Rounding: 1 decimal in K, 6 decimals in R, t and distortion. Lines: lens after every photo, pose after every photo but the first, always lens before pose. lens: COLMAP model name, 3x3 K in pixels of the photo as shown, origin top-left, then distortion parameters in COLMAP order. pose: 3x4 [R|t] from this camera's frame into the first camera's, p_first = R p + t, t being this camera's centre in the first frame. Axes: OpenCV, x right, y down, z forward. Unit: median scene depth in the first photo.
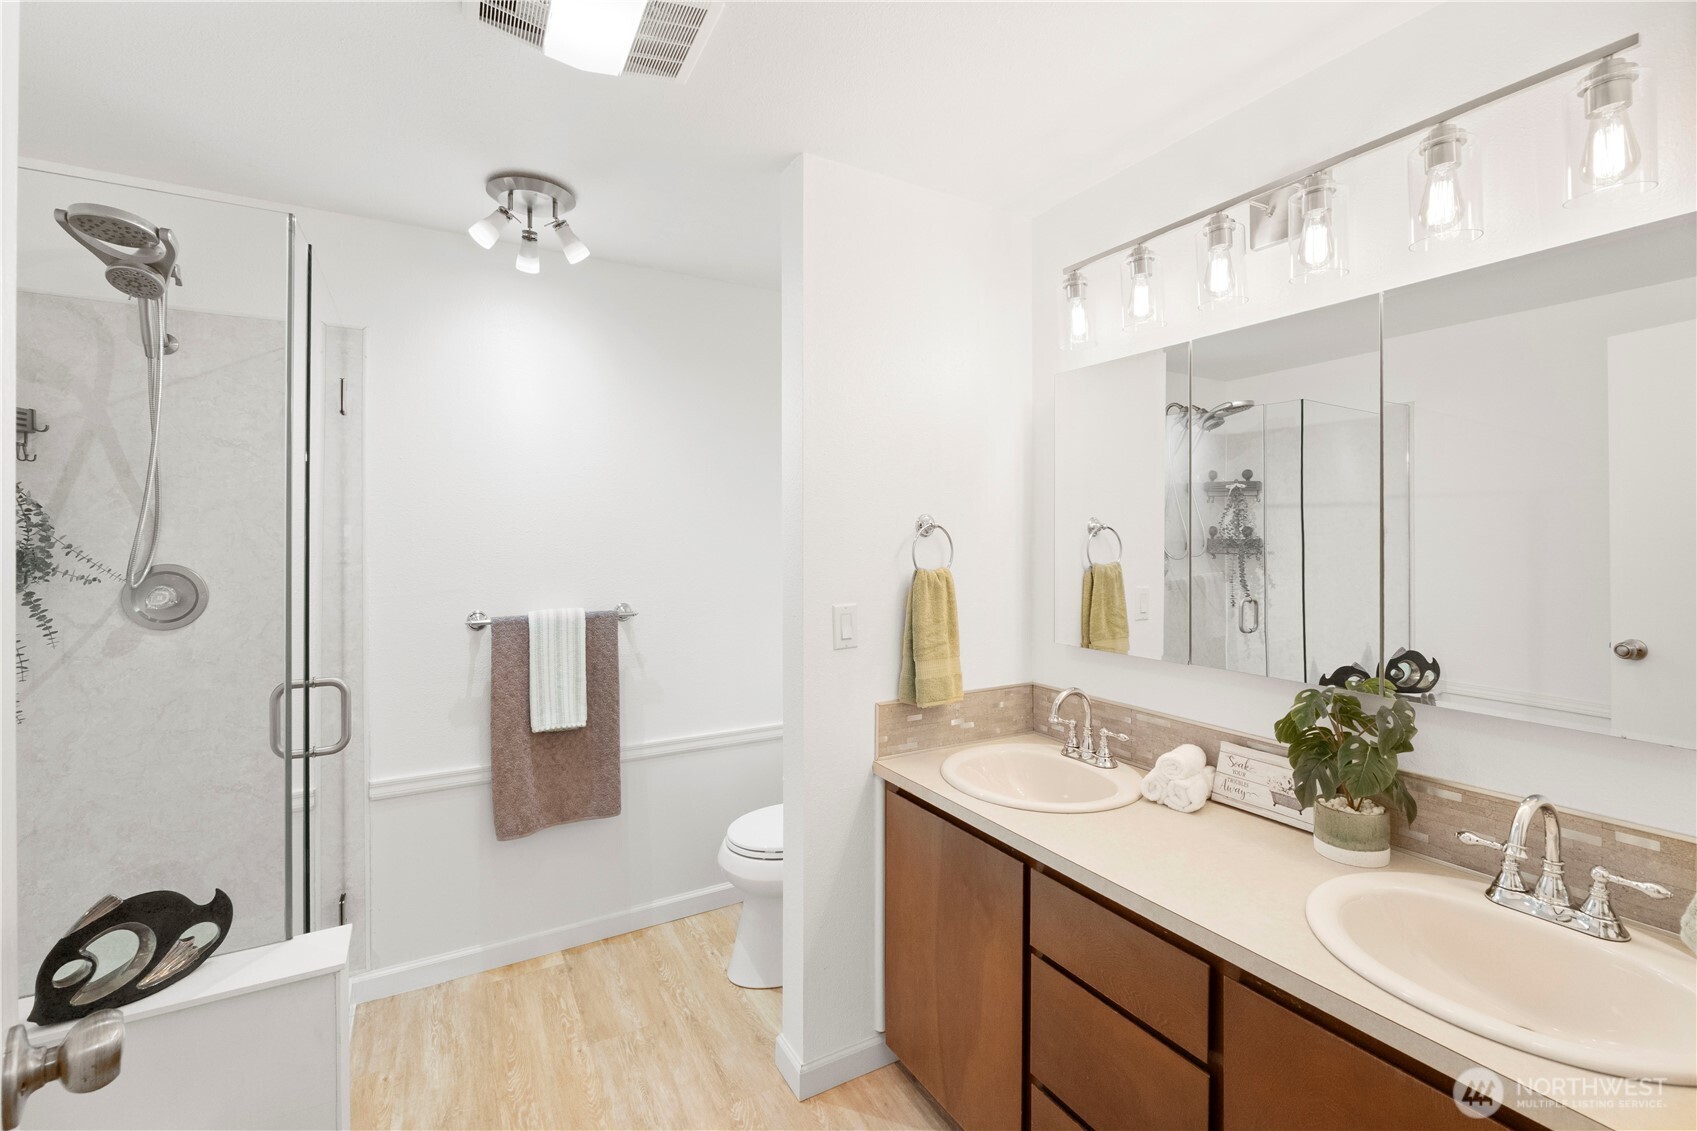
lens RADIAL K [[736.8, 0, 855.7], [0, 736.8, 533.3], [0, 0, 1]] dist [-0.001818, -0.000456]
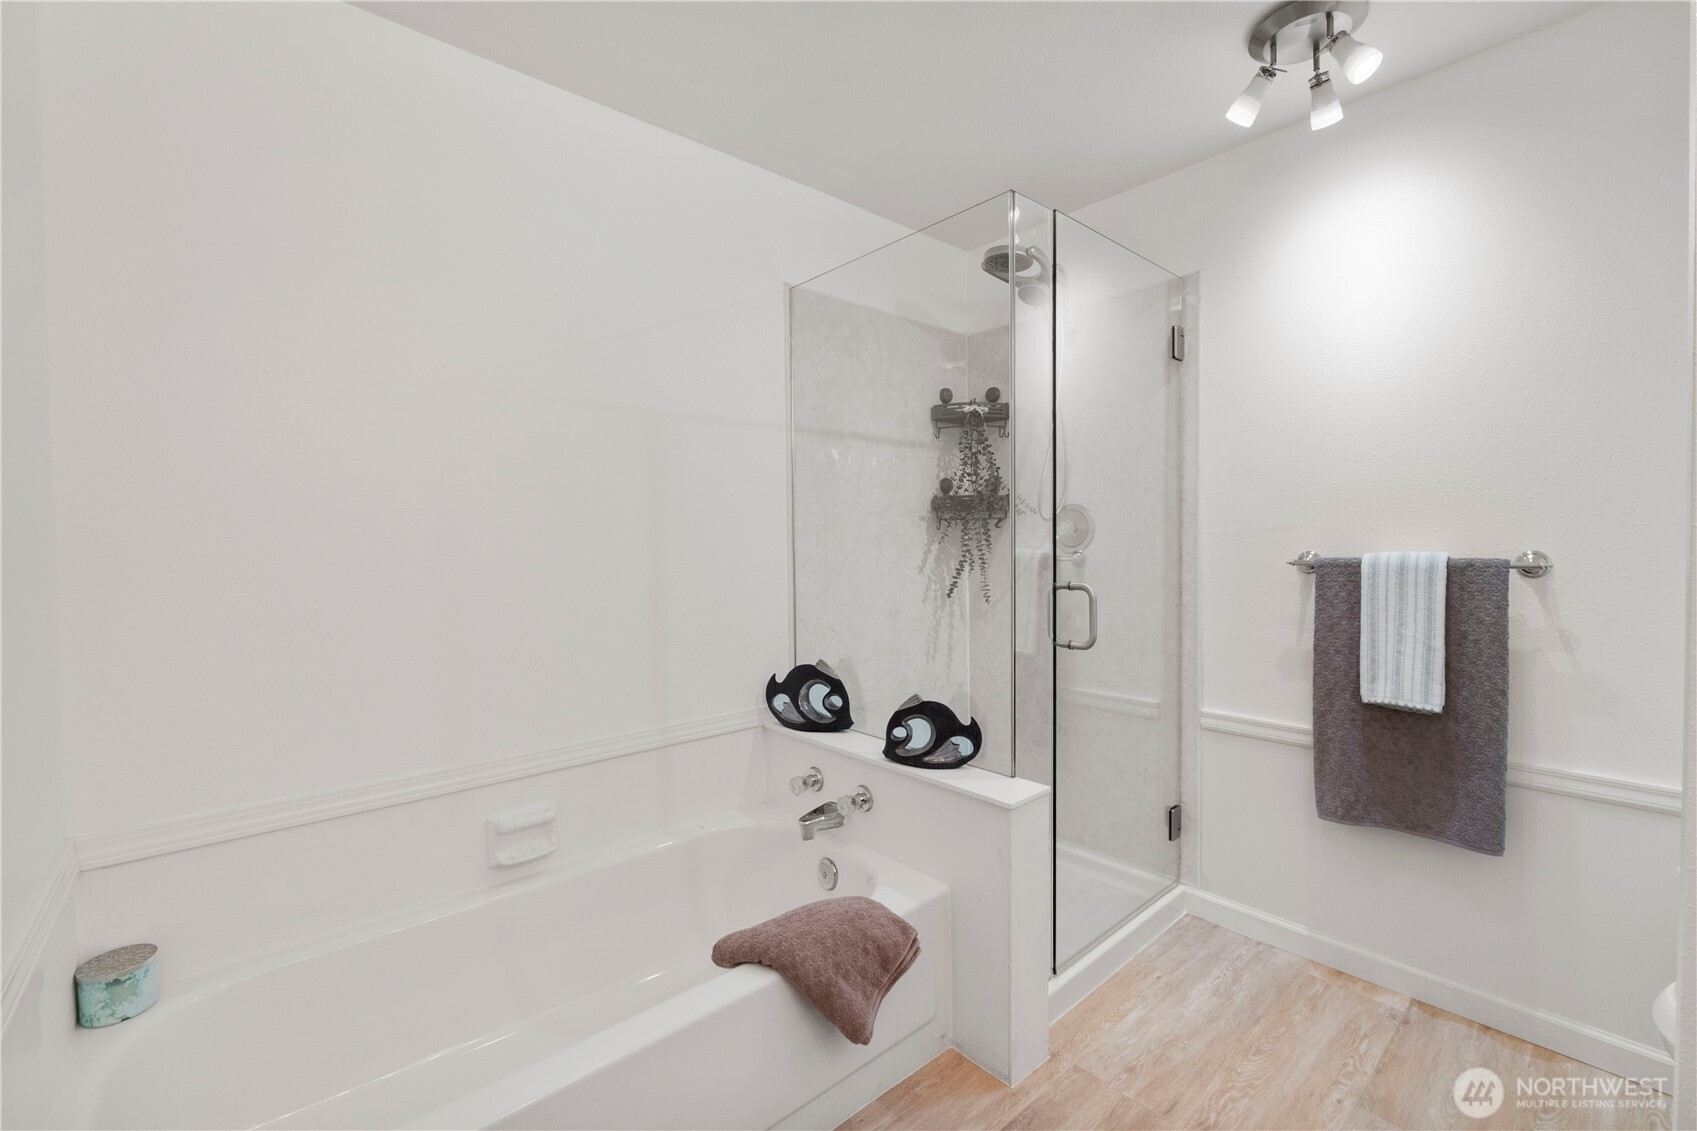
lens RADIAL K [[715.1, 0, 845.5], [0, 715.1, 559.3], [0, 0, 1]] dist [-0.007557, 0.000016]
pose [[0.186721, 0.023468, -0.982133, 0.219933], [0.008640, 0.999637, 0.025529, 0.090345], [0.982375, -0.013253, 0.186451, 0.305268]]
